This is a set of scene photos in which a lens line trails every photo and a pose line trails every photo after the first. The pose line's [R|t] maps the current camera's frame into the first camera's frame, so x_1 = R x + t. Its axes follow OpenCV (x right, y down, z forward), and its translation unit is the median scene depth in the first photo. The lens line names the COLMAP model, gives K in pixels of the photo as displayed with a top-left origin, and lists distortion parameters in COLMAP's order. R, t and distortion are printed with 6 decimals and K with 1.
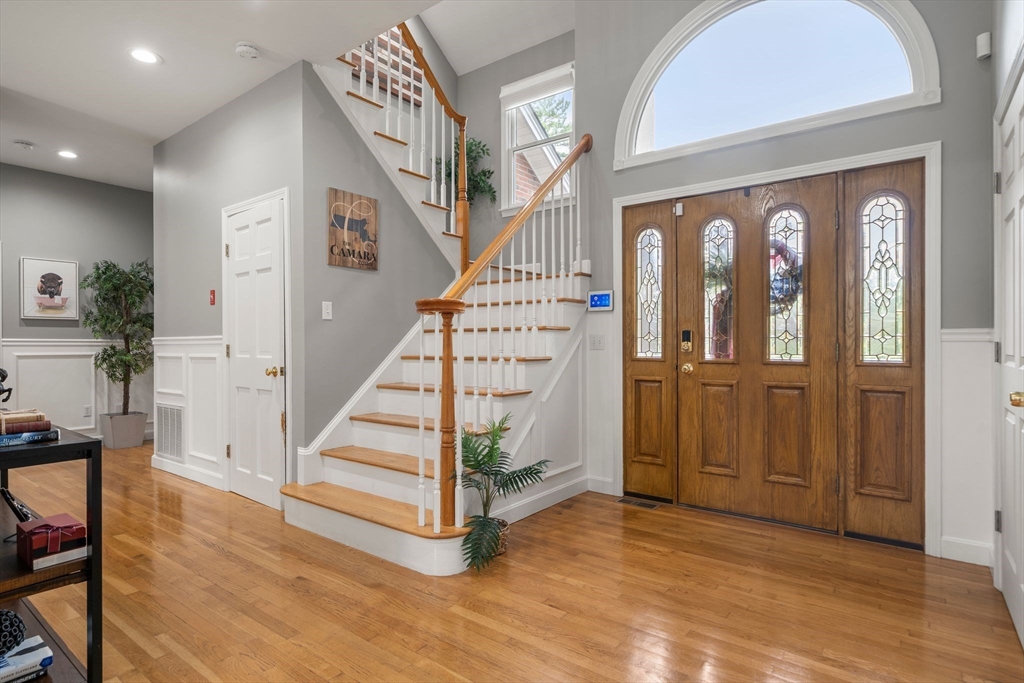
lens RADIAL K [[547.1, 0, 509.5], [0, 547.1, 343.5], [0, 0, 1]] dist [0.004749, -0.000207]
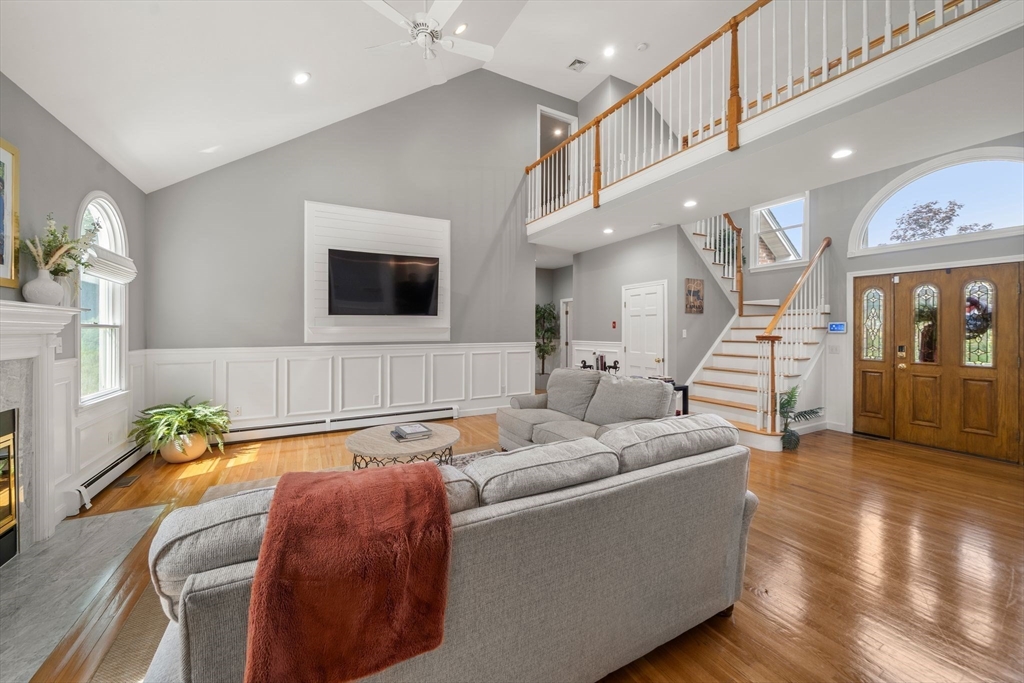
lens RADIAL K [[378.2, 0, 508.2], [0, 378.2, 332.1], [0, 0, 1]] dist [-0.002547, 0.000365]
pose [[0.907220, 0.004183, -0.420636, -0.338757], [-0.002845, 0.999989, 0.003808, -0.070307], [0.420648, -0.002258, 0.907221, -0.697490]]
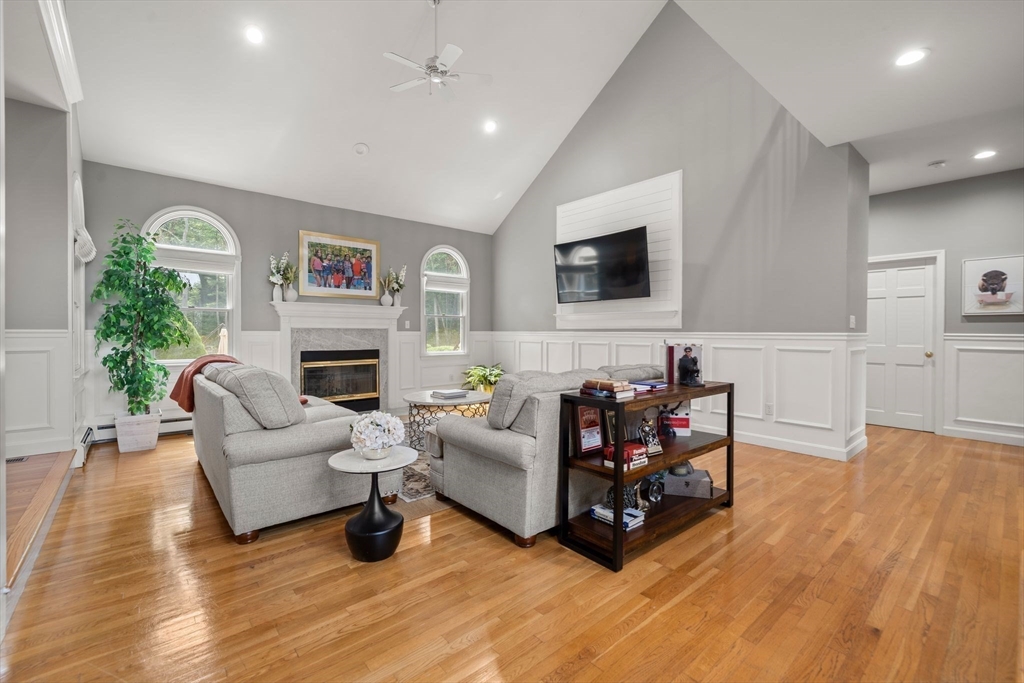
lens RADIAL K [[440.4, 0, 504.5], [0, 440.4, 338.2], [0, 0, 1]] dist [0.000908, -0.000245]
pose [[-0.221308, 0.018554, -0.975027, 0.287254], [-0.004768, 0.999786, 0.020108, -0.020042], [0.975192, 0.009099, -0.221172, 0.441703]]
